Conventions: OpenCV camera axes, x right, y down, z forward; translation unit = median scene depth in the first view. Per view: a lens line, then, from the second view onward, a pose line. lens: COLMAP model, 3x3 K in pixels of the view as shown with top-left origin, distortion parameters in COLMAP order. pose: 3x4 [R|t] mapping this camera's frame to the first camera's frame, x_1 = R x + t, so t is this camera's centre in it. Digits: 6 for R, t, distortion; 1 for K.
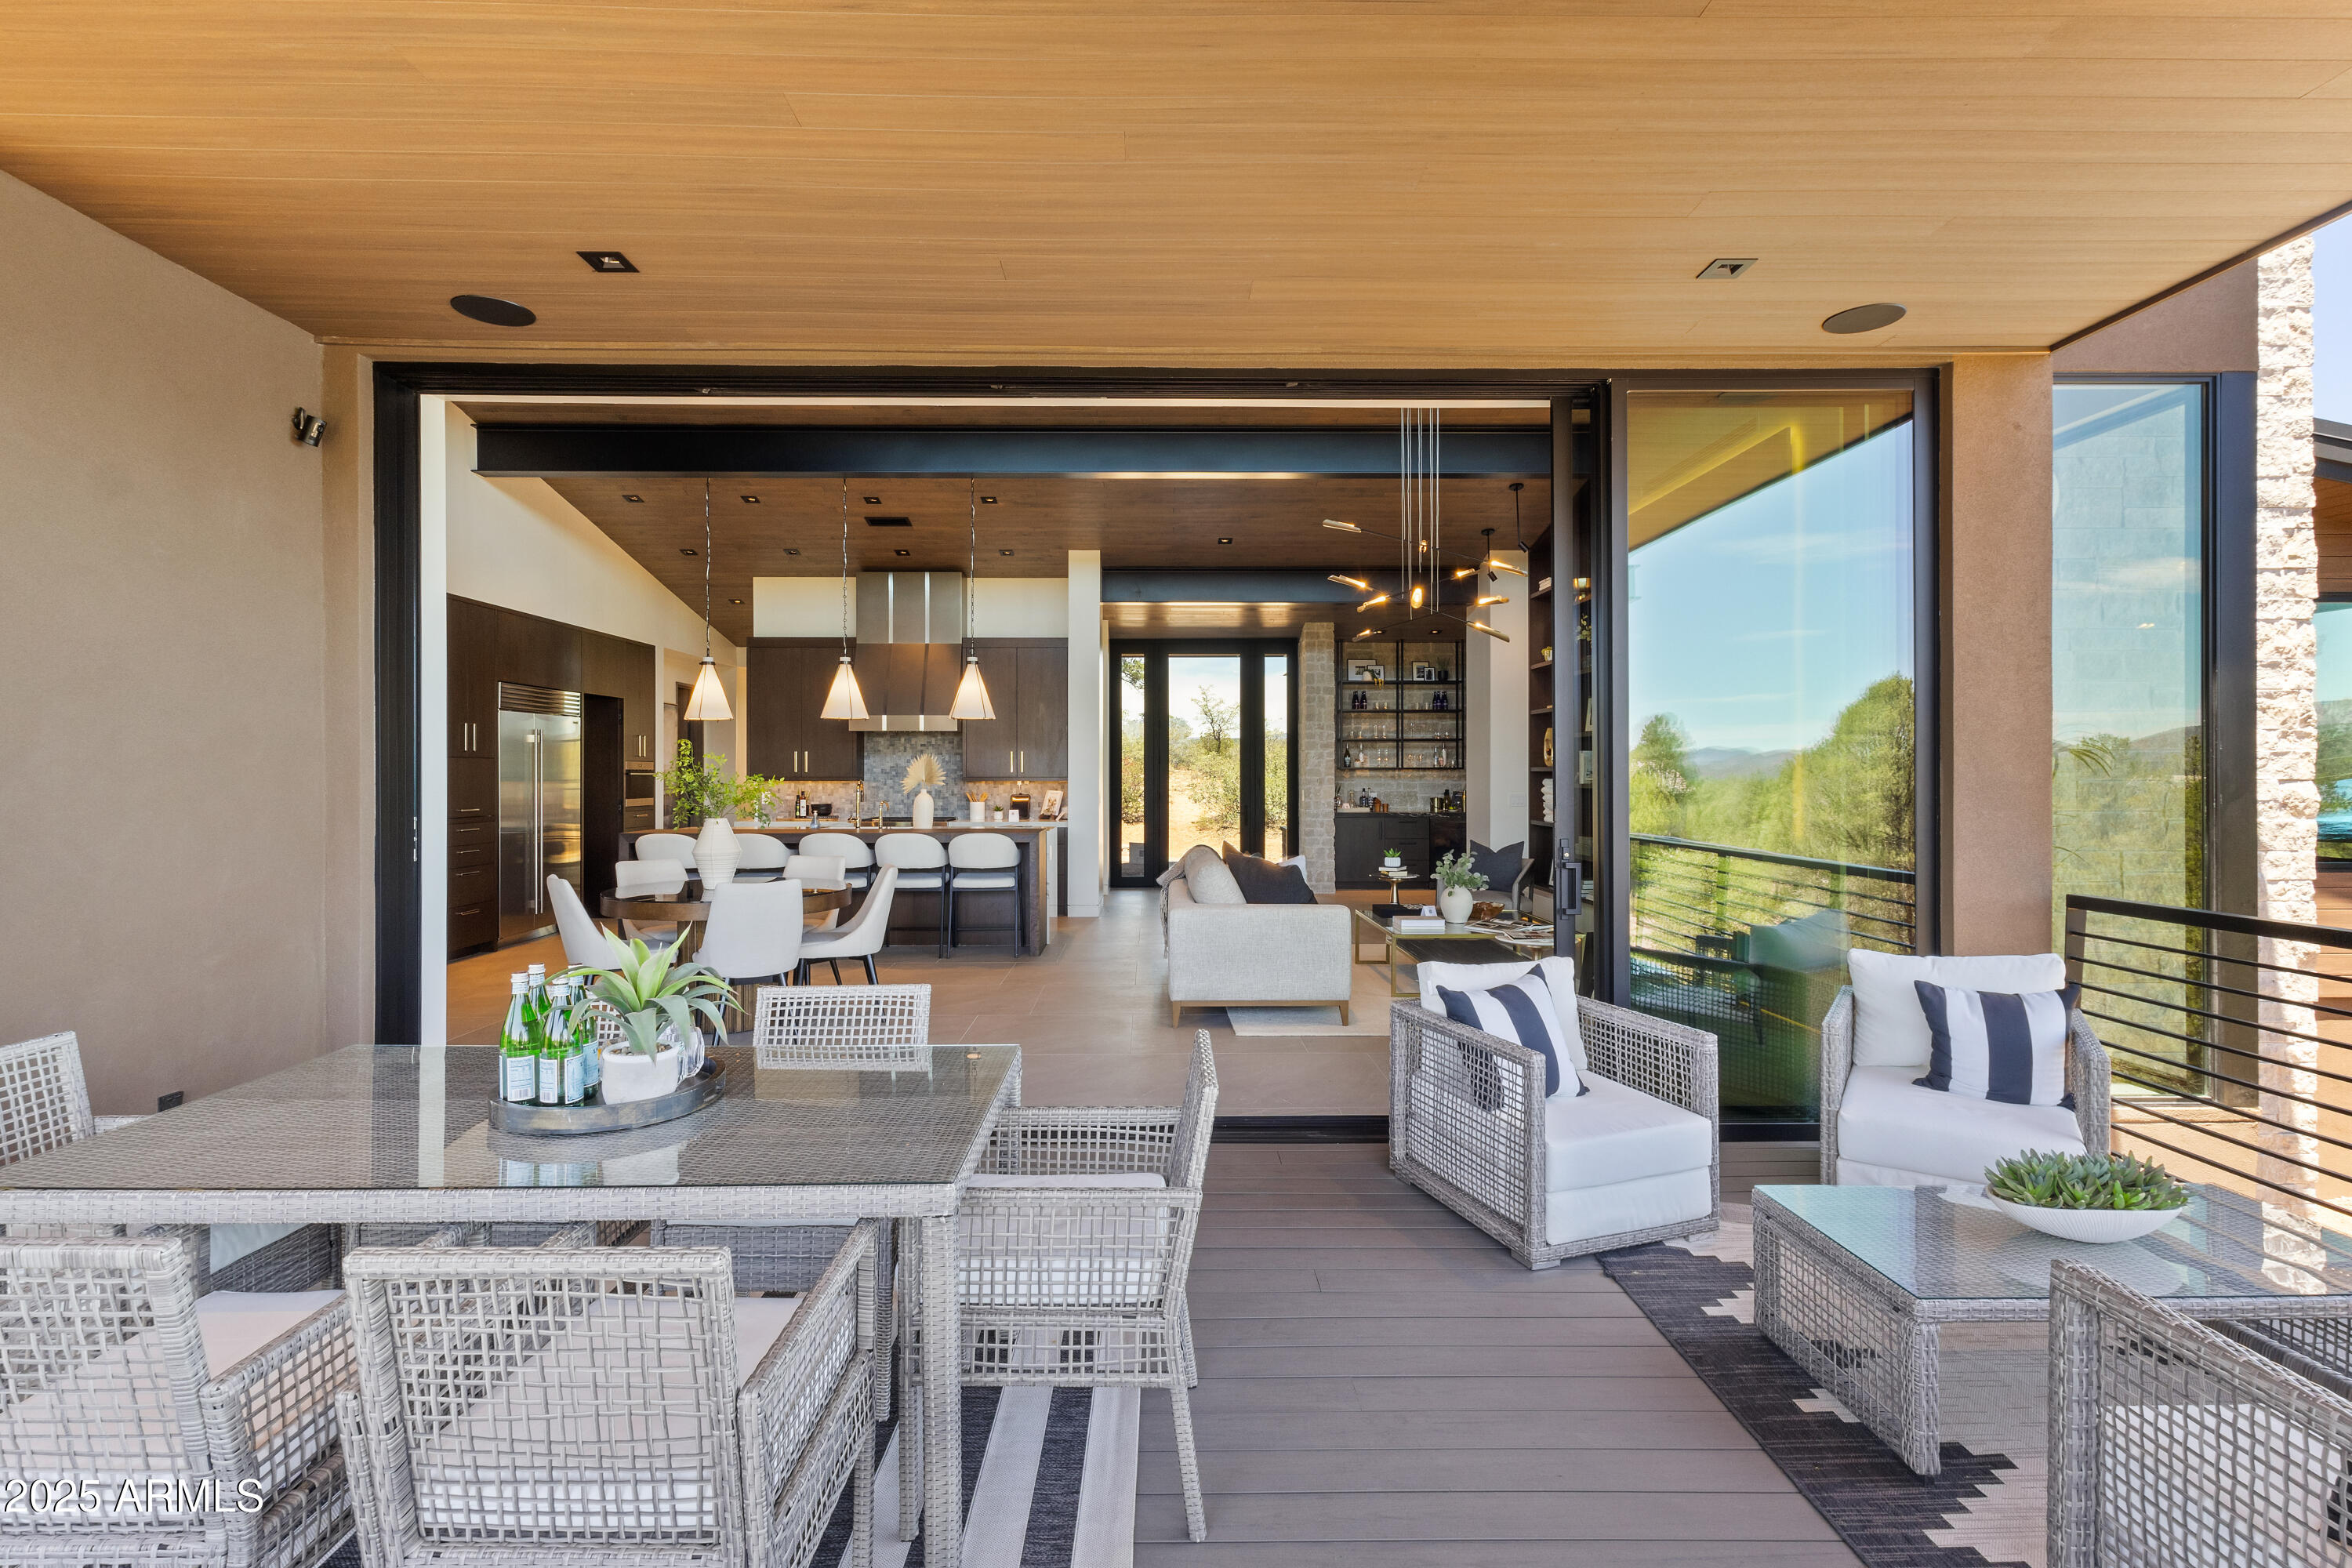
lens RADIAL K [[1092.9, 0, 1184.9], [0, 1092.9, 779.5], [0, 0, 1]] dist [0.000604, 0.000097]
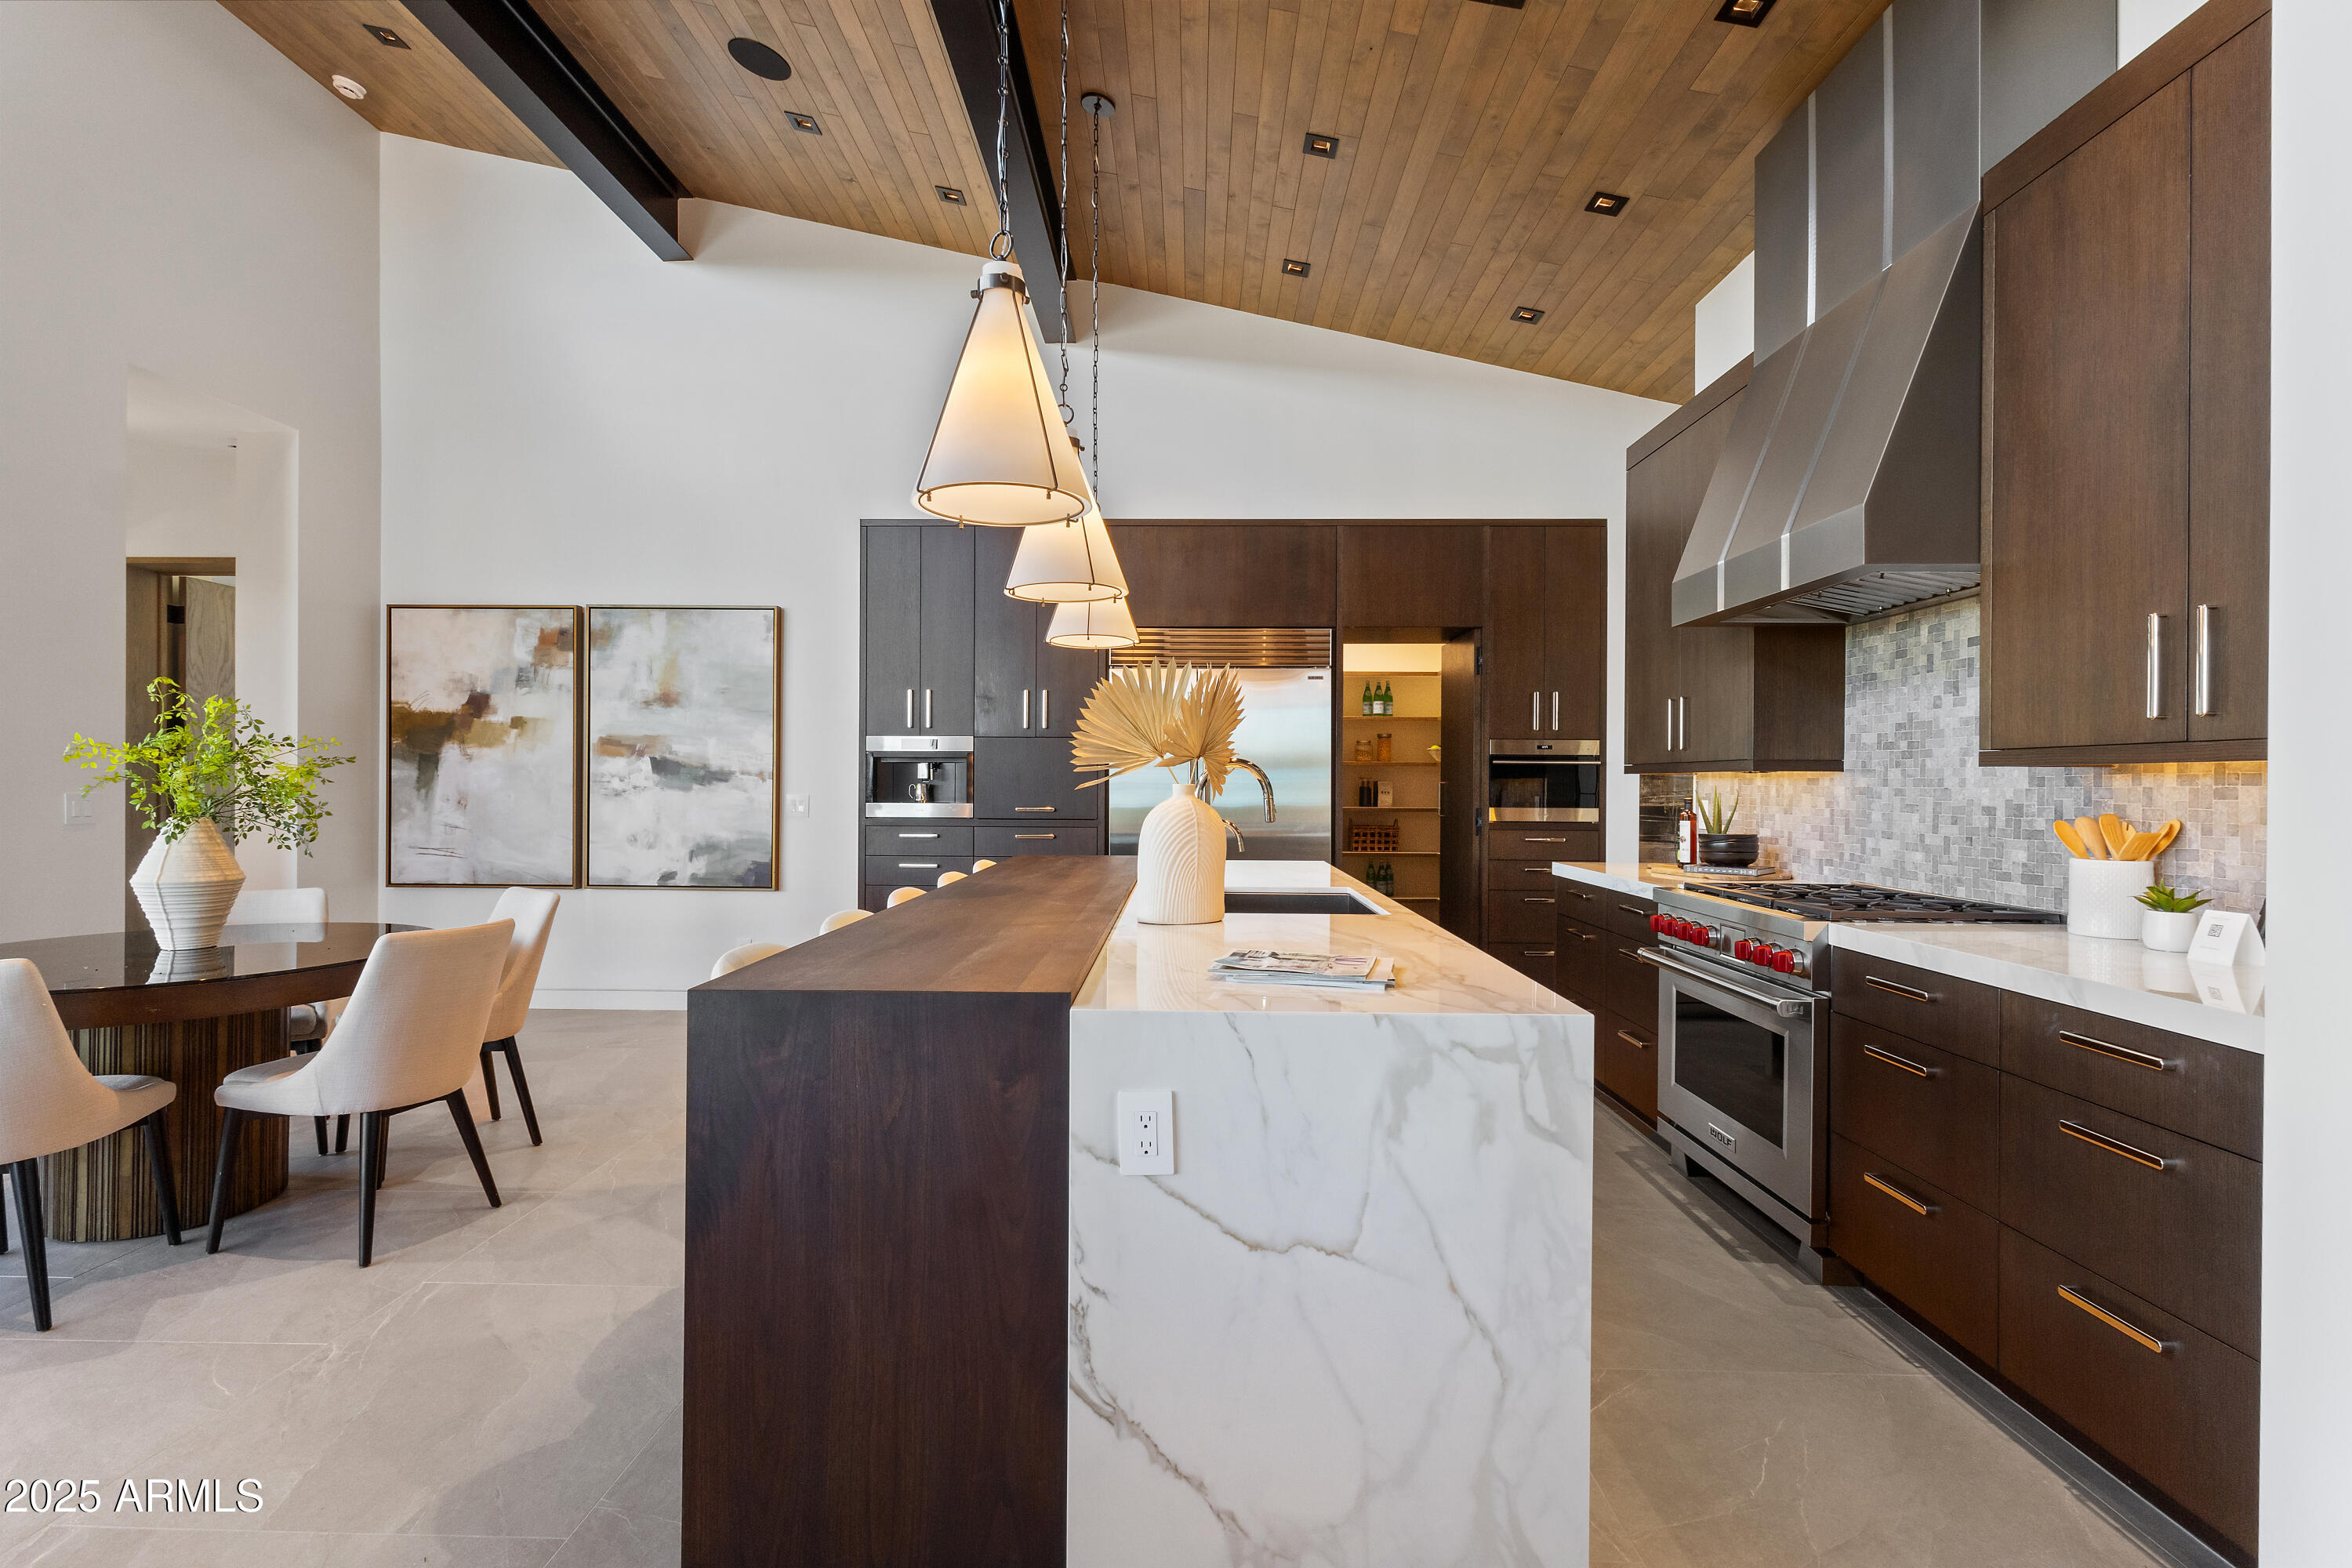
lens RADIAL K [[1092.9, 0, 1171.9], [0, 1092.9, 781.8], [0, 0, 1]] dist [0.000604, 0.000097]
pose [[-0.043663, 0.000411, -0.999046, 0.047457], [-0.001987, 0.999998, 0.000499, 0.004577], [0.999044, 0.002007, -0.043662, 0.810143]]
